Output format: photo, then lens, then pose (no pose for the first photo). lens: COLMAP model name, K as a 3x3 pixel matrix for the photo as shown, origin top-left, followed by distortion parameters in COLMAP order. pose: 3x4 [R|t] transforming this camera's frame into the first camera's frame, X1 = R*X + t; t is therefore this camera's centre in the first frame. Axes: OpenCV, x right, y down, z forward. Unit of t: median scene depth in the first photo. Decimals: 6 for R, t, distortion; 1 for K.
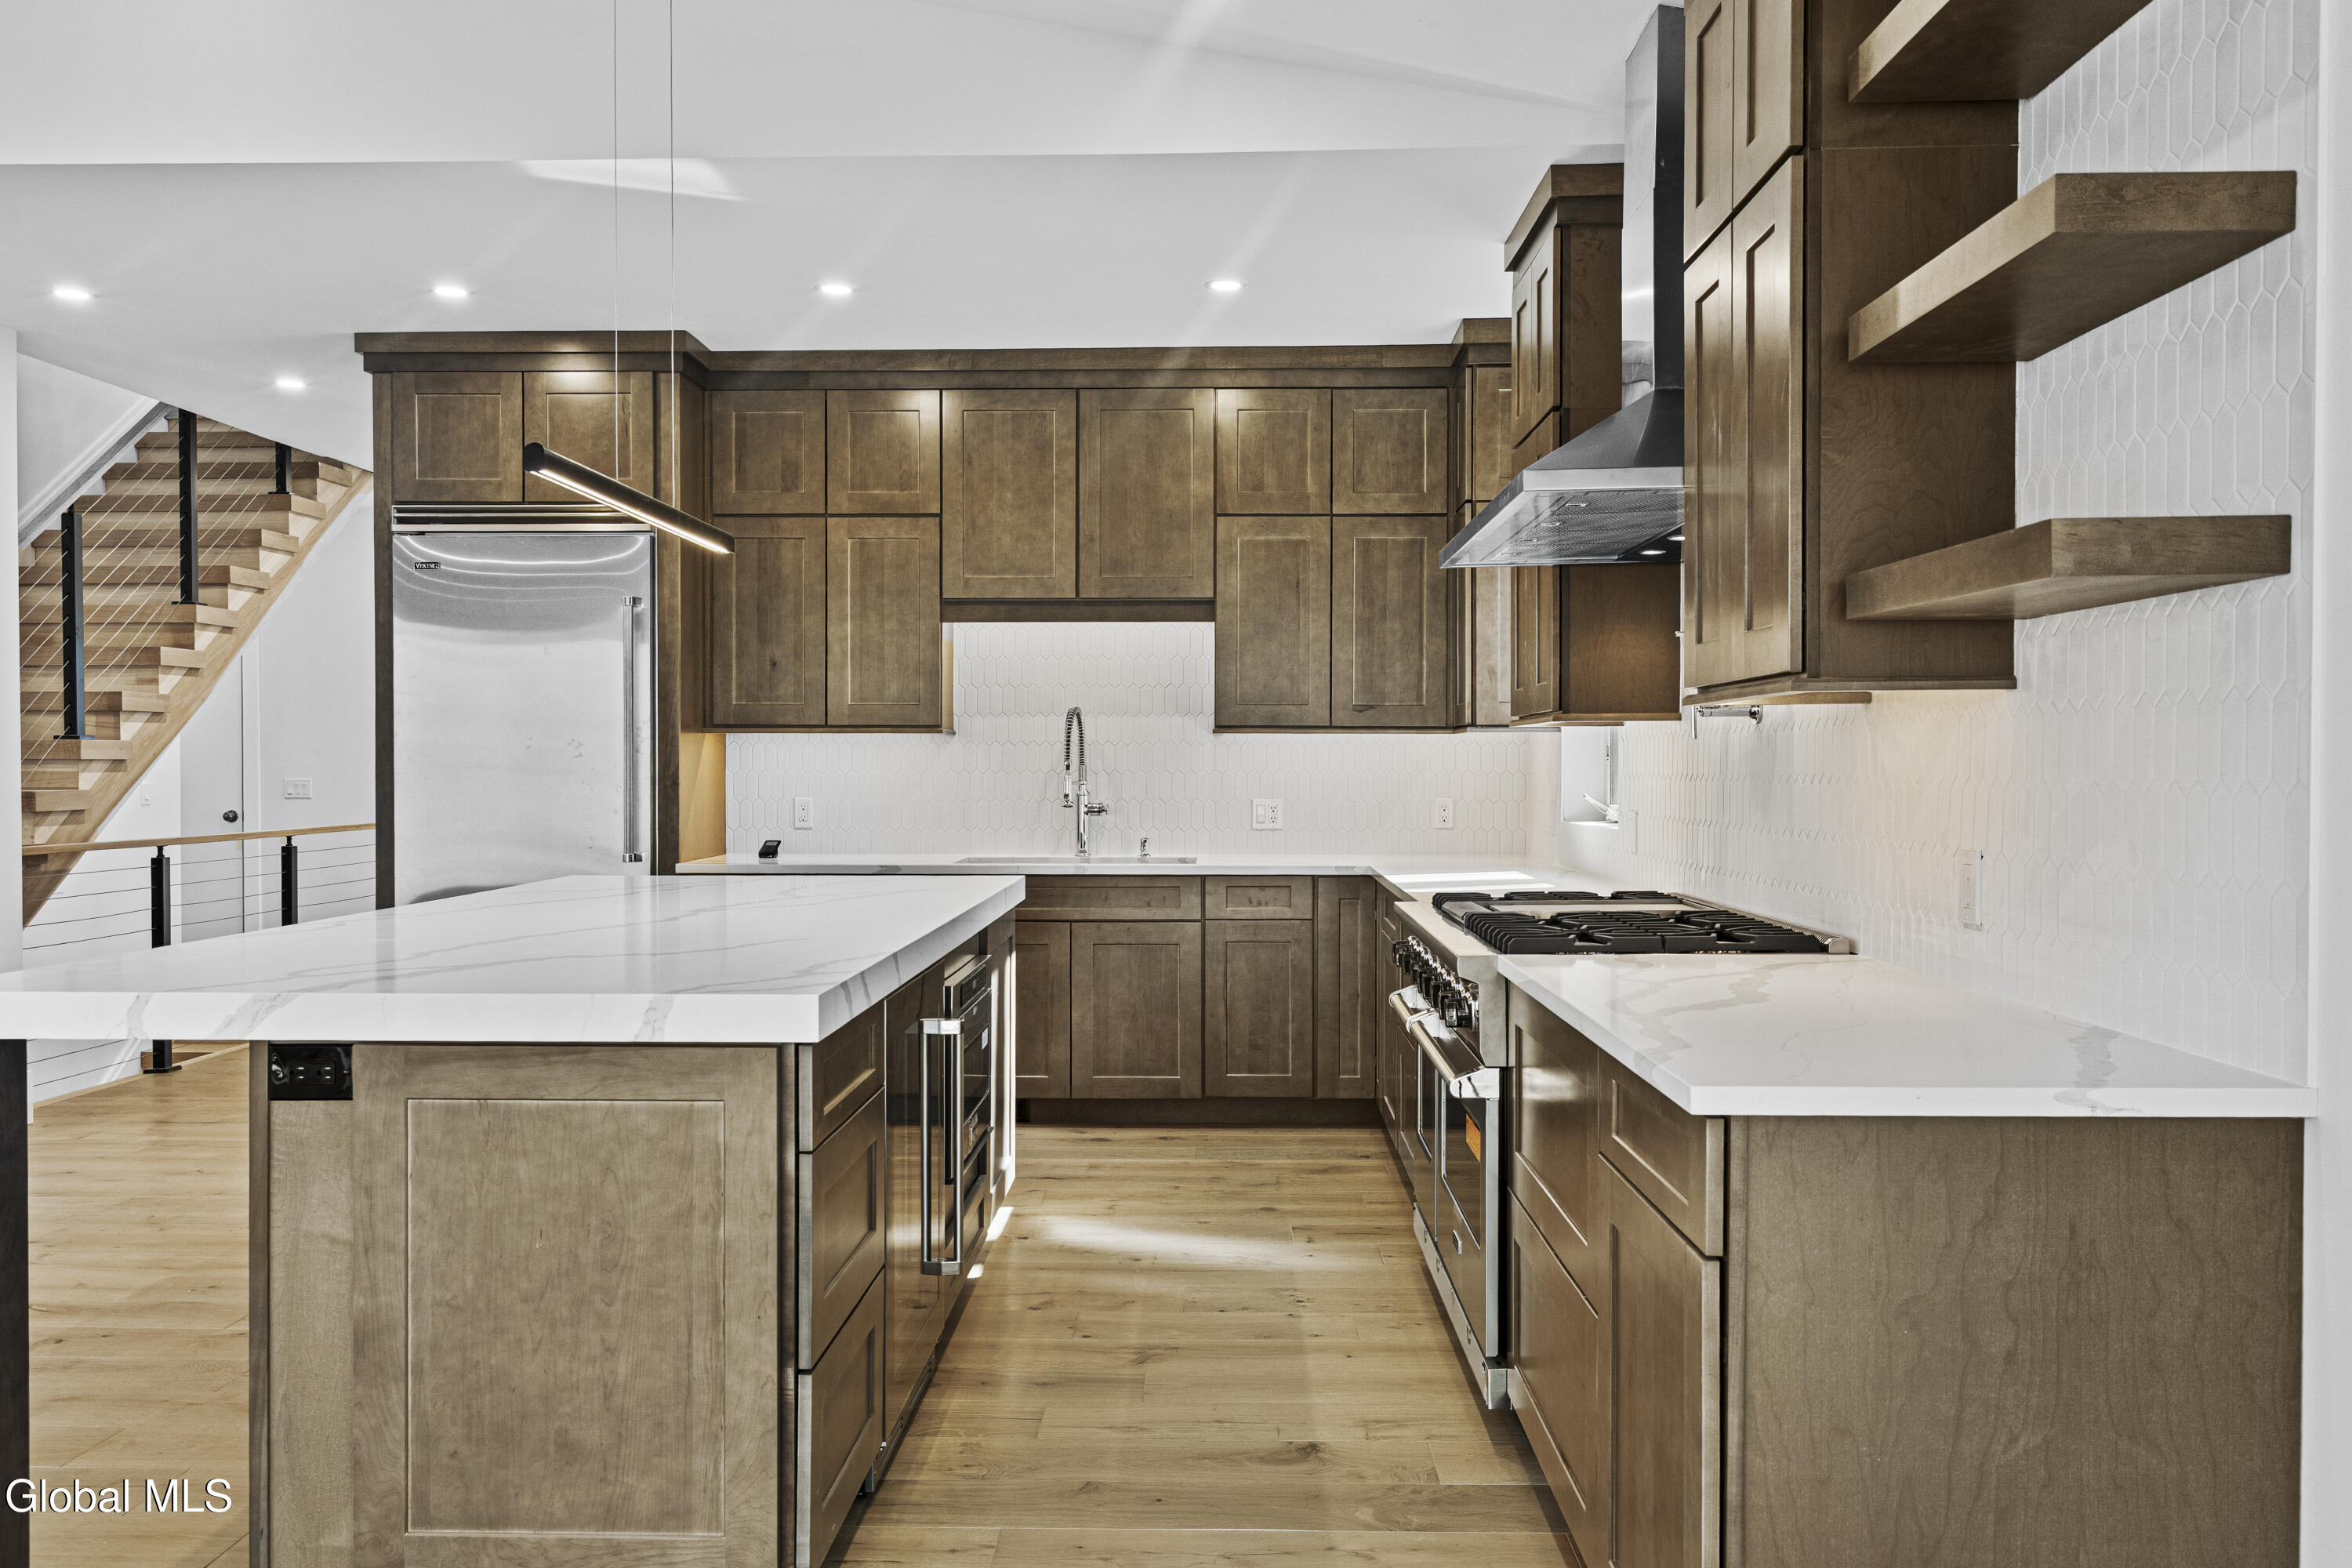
lens RADIAL K [[1749.7, 0, 1177.6], [0, 1749.7, 776.3], [0, 0, 1]] dist [0.006391, 0.001292]
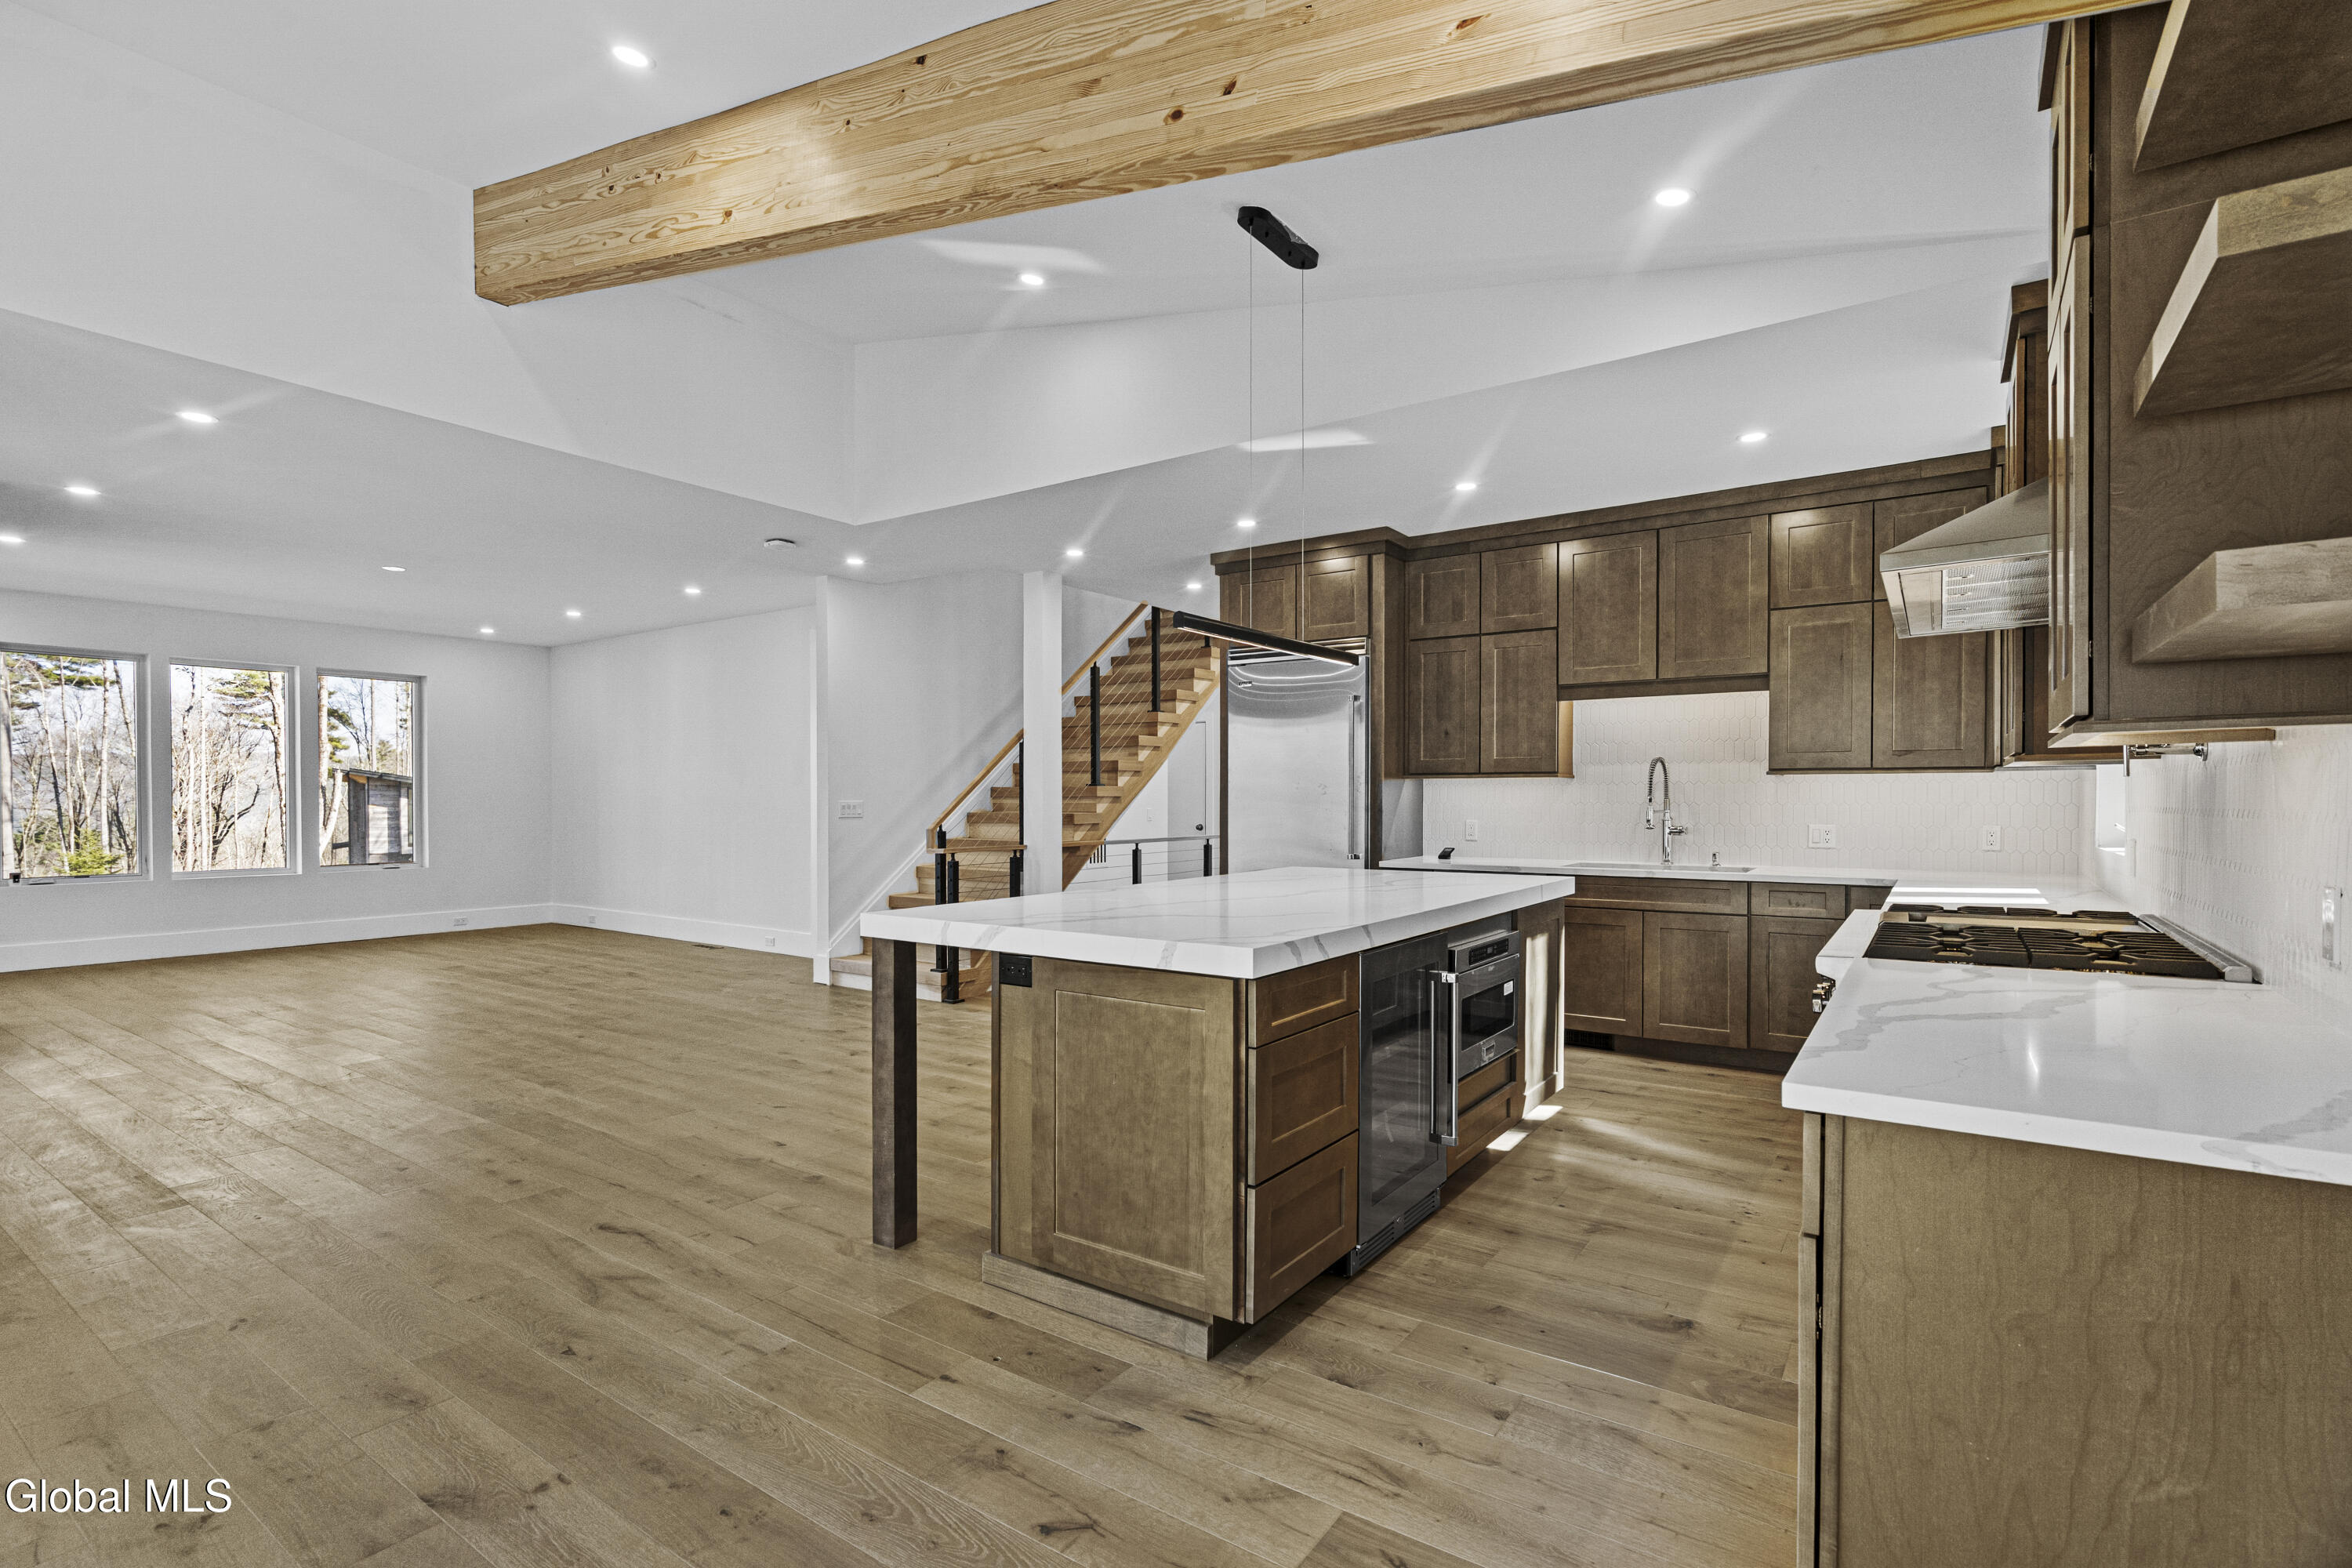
lens RADIAL K [[1108.6, 0, 1171.6], [0, 1108.6, 801.9], [0, 0, 1]] dist [-0.006401, 0.002155]
pose [[0.829076, -0.000109, -0.559135, 0.182789], [-0.001078, 0.999998, -0.001793, -0.003029], [0.559134, 0.002090, 0.829074, 0.084672]]
